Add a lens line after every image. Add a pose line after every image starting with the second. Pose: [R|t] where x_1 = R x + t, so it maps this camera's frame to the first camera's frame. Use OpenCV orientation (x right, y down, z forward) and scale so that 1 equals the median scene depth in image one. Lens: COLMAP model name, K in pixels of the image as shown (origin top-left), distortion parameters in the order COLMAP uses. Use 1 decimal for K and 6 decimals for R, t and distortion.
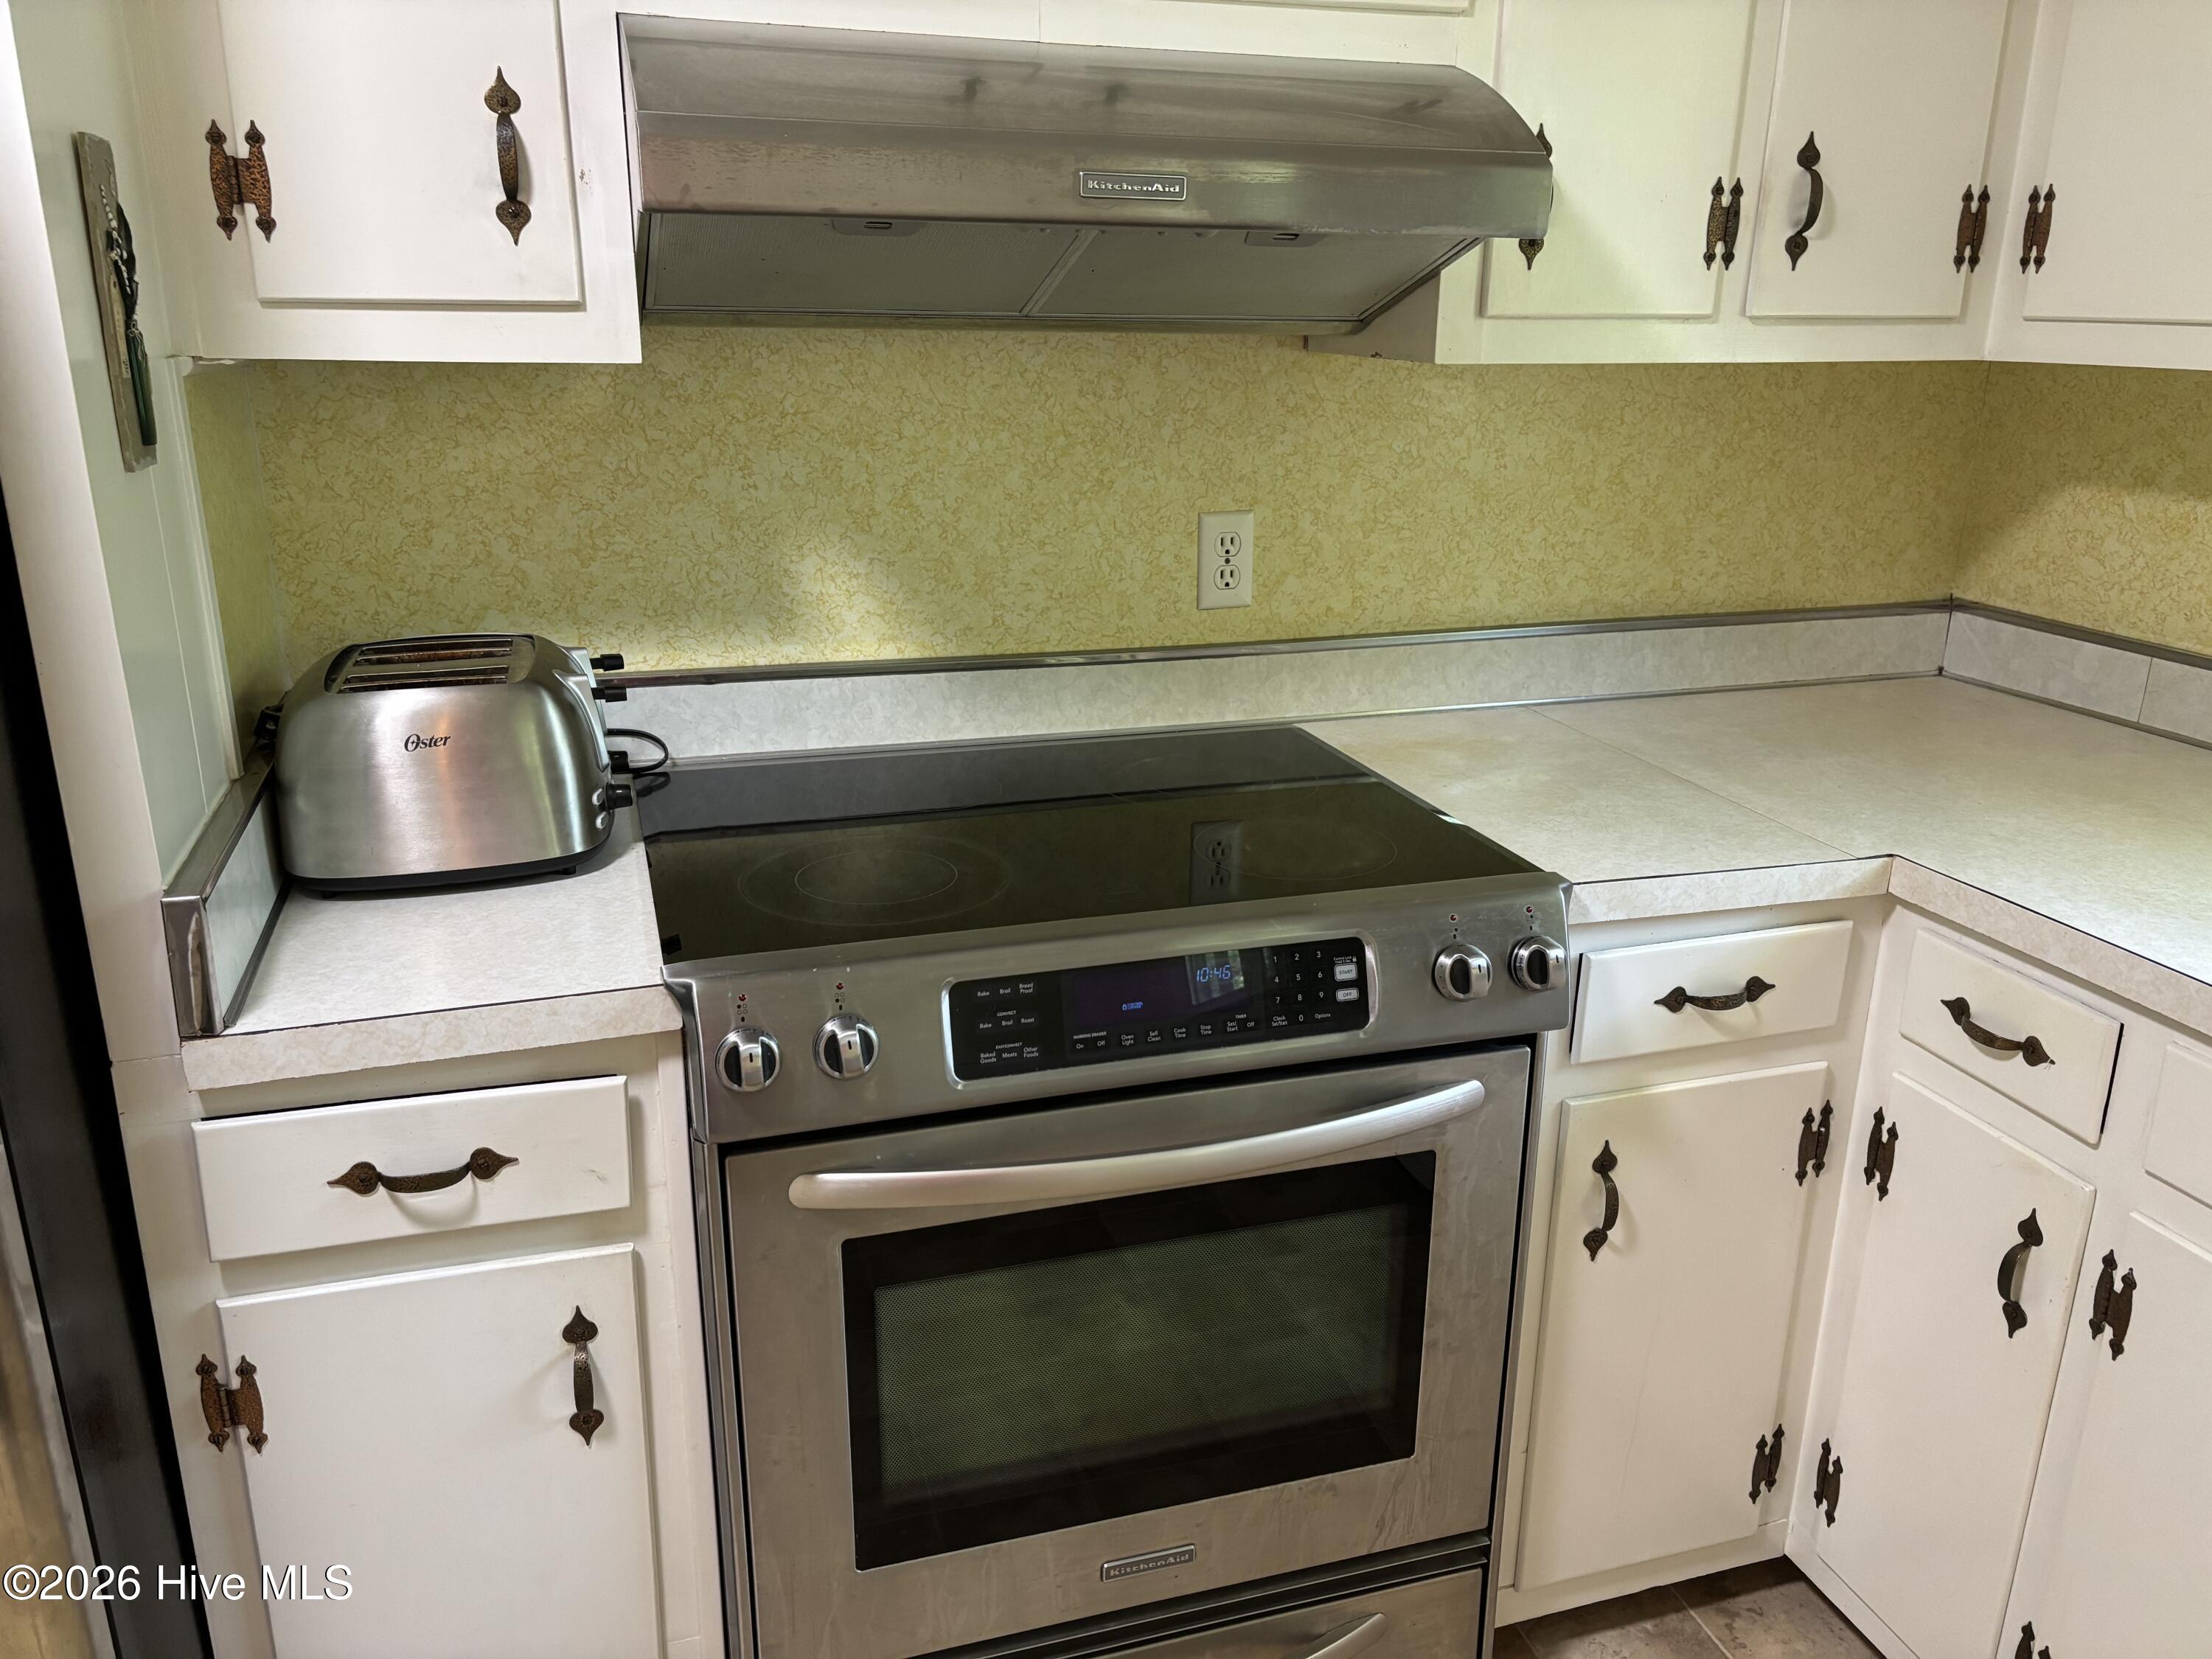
lens RADIAL K [[1677.4, 0, 1106.3], [0, 1677.4, 833.7], [0, 0, 1]] dist [0.047820, -0.045538]
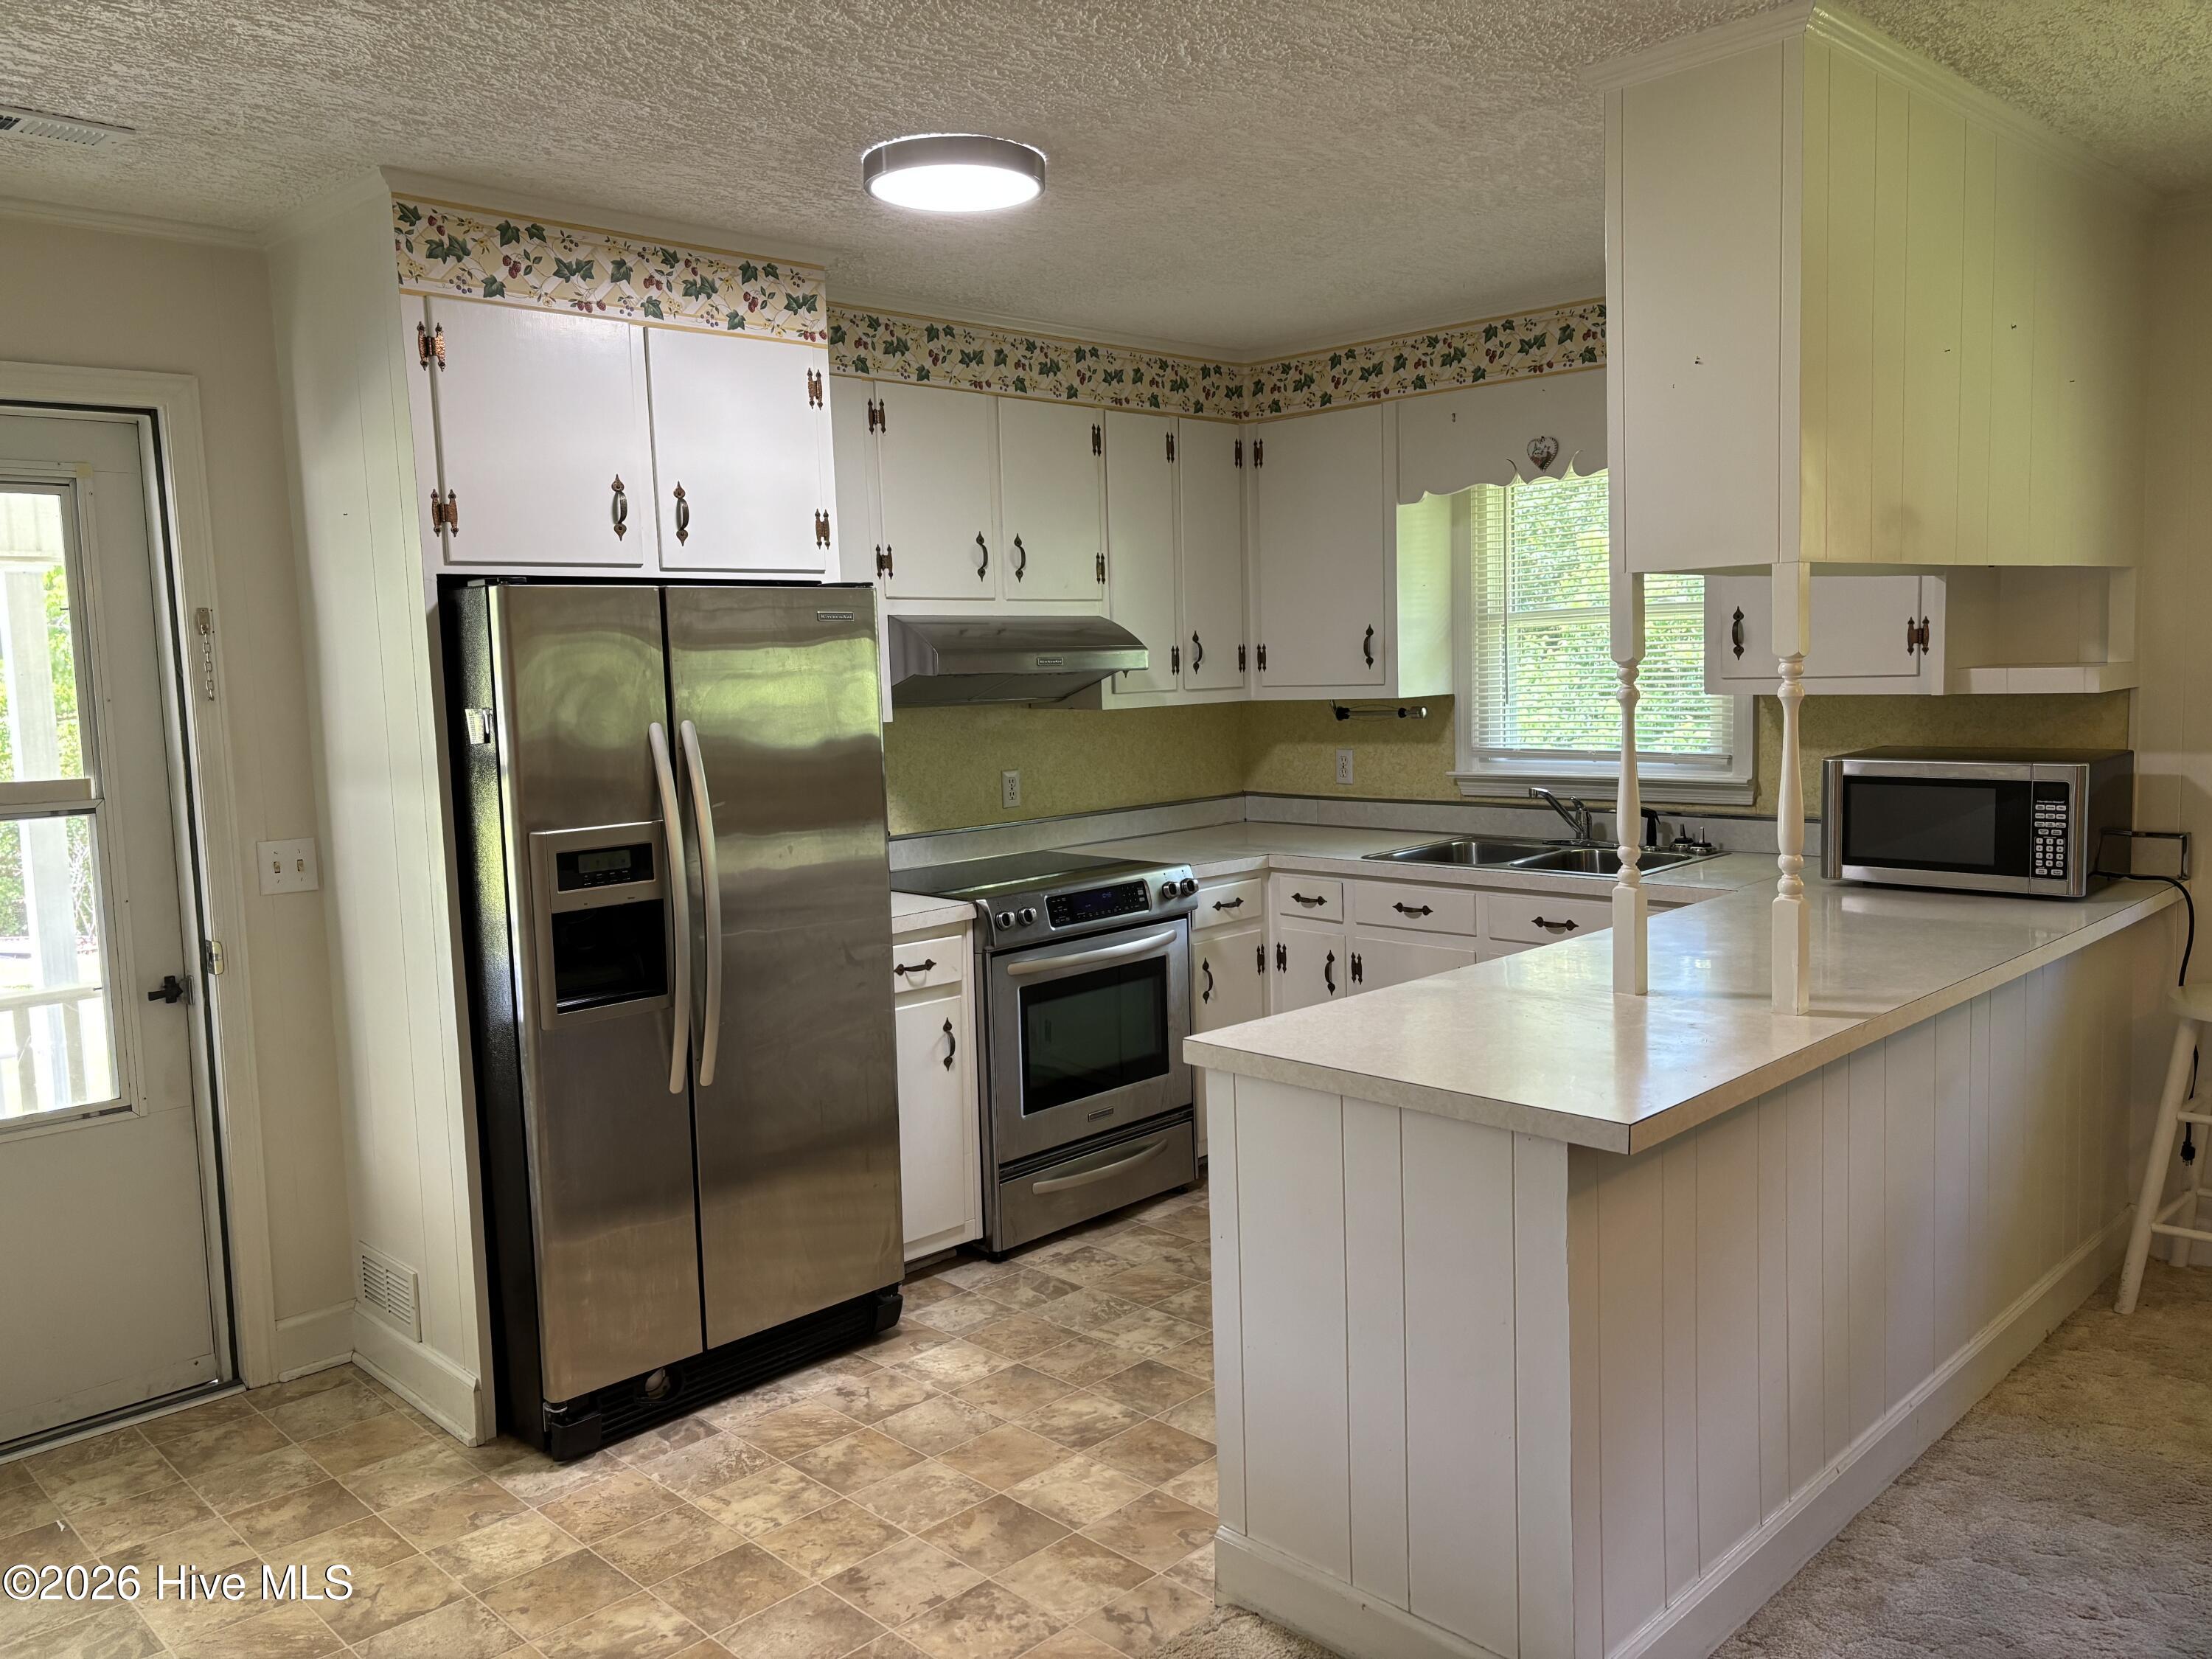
lens RADIAL K [[1670.1, 0, 1108.8], [0, 1670.1, 826.6], [0, 0, 1]] dist [0.062060, -0.070717]
pose [[0.886072, -0.082228, 0.456196, -1.106732], [0.177041, 0.969567, -0.169107, 0.400710], [-0.428407, 0.230606, 0.873664, -1.453933]]
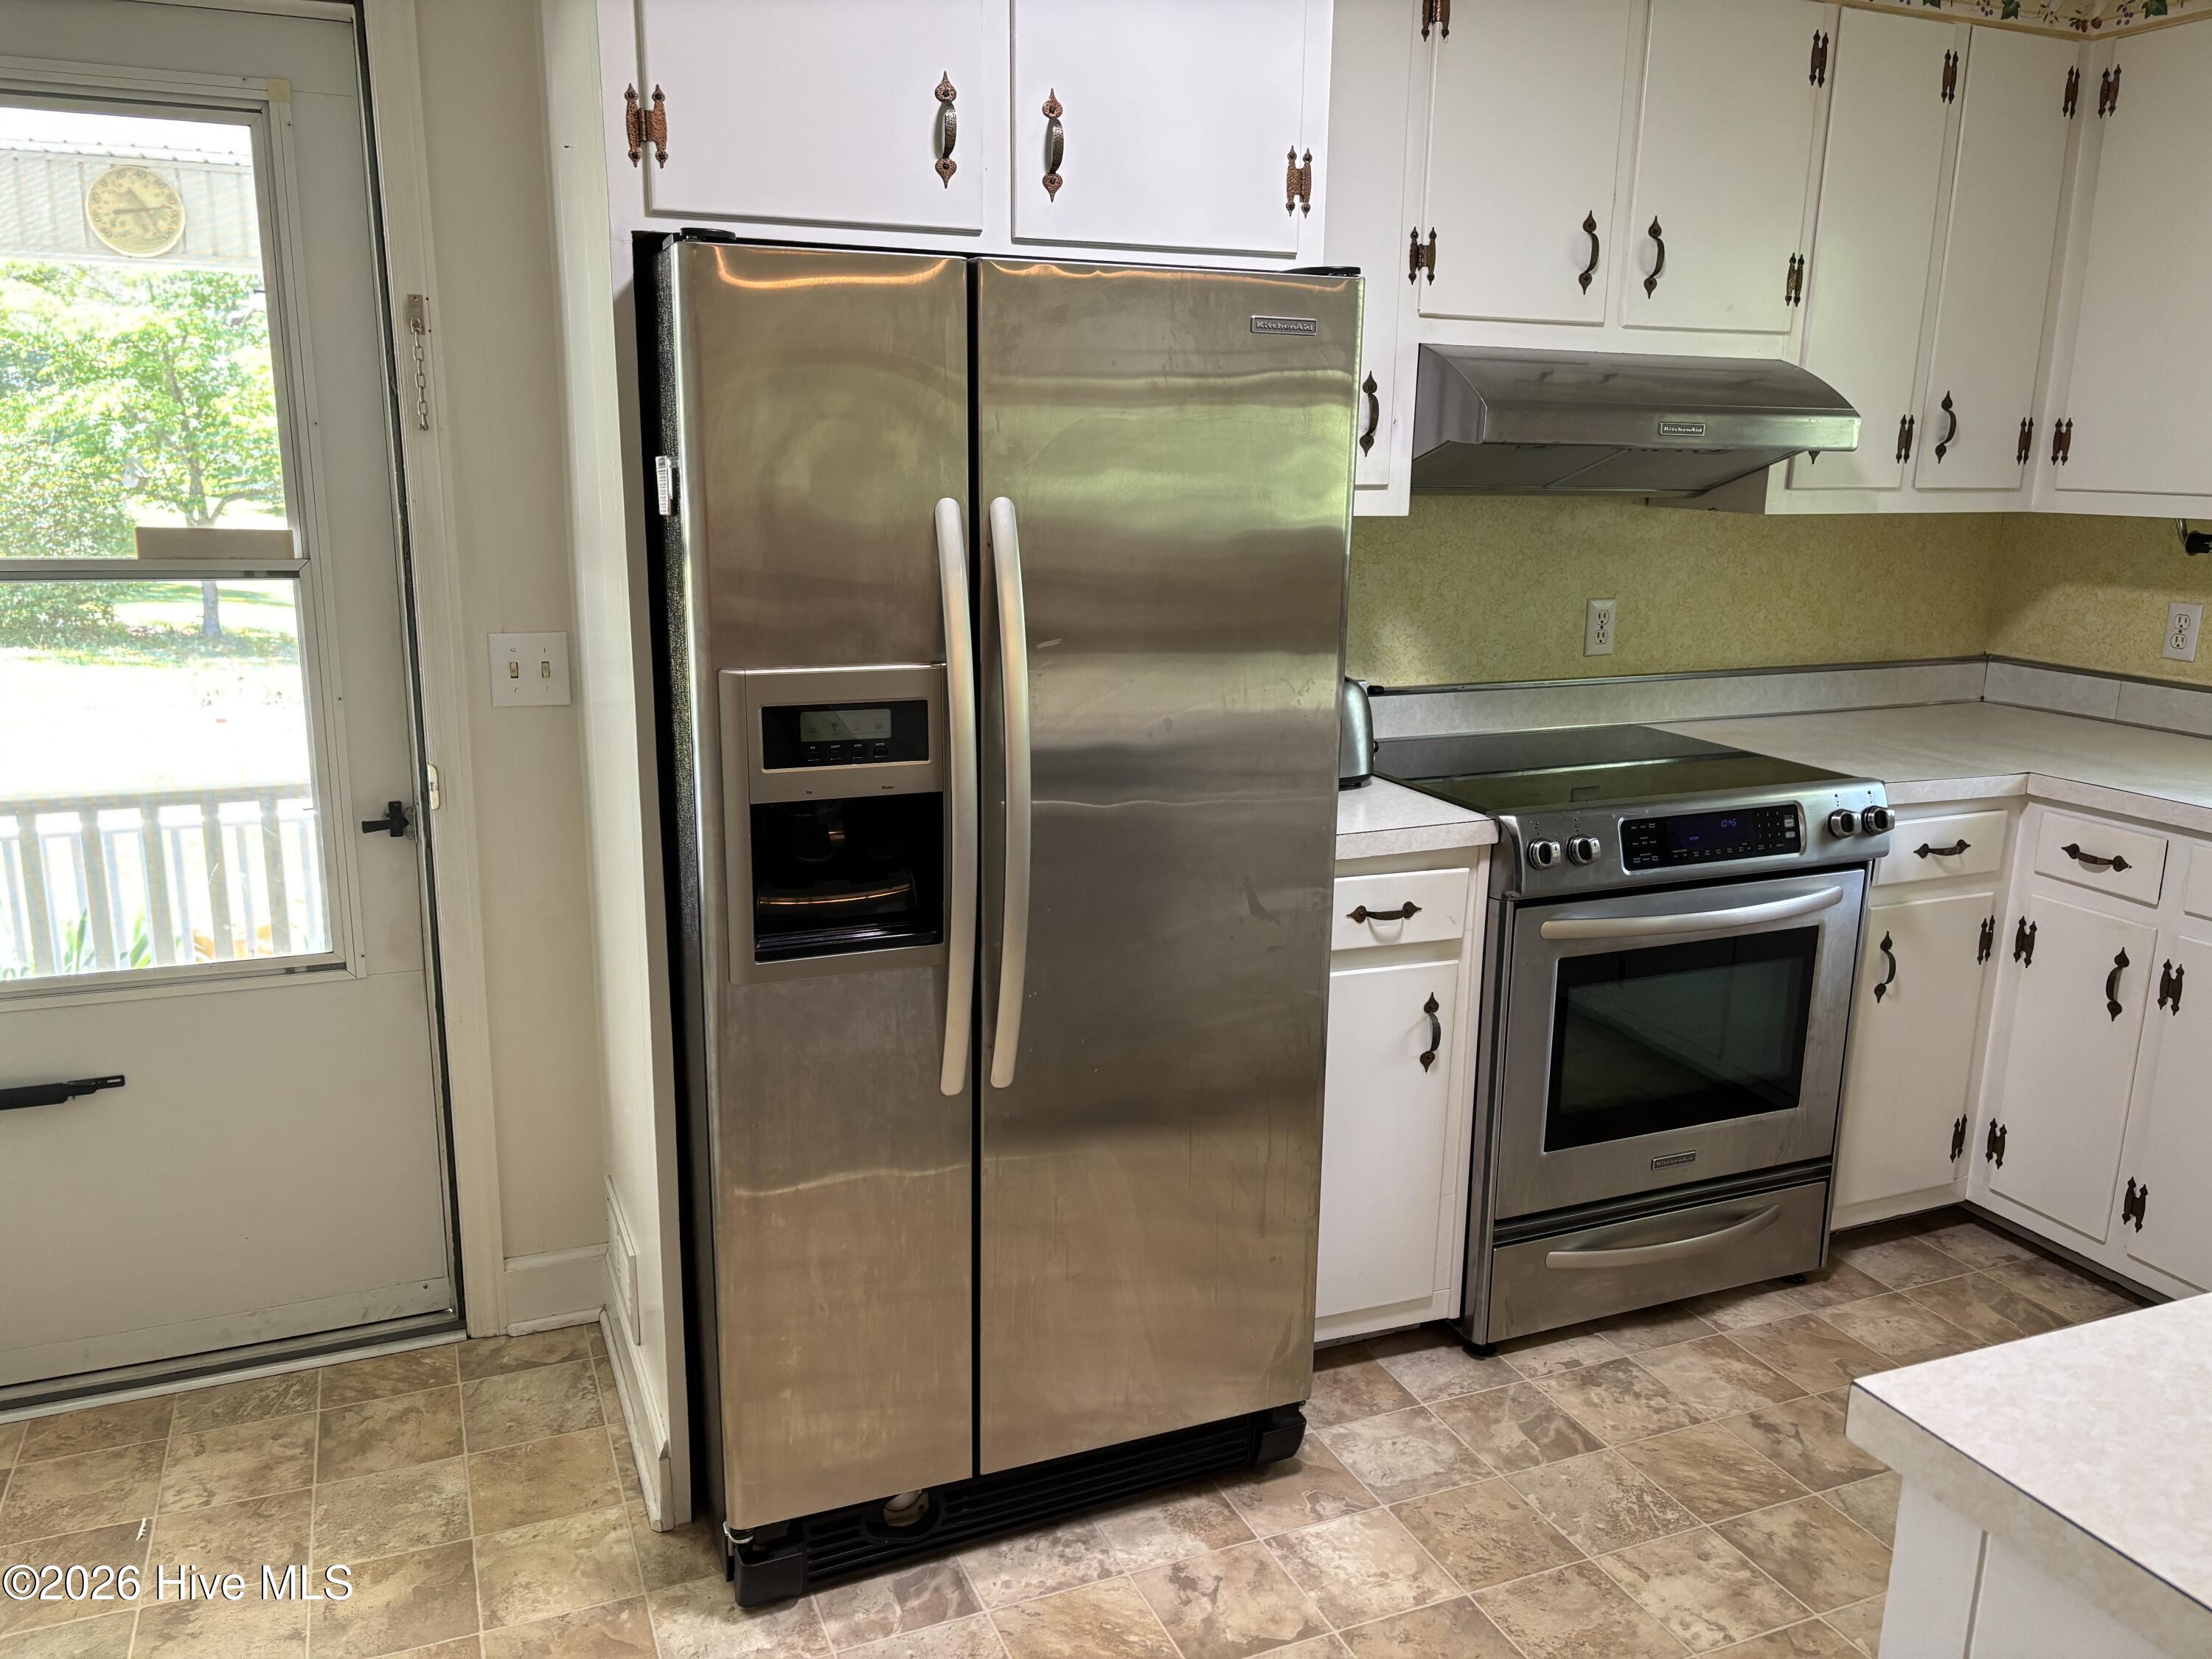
lens RADIAL K [[1682.3, 0, 1093.5], [0, 1682.3, 831.0], [0, 0, 1]] dist [0.053648, -0.045195]
pose [[0.995156, -0.016923, 0.096837, -0.697361], [0.024778, 0.996447, -0.080499, 0.189964], [-0.095131, 0.082509, 0.992040, -0.711441]]
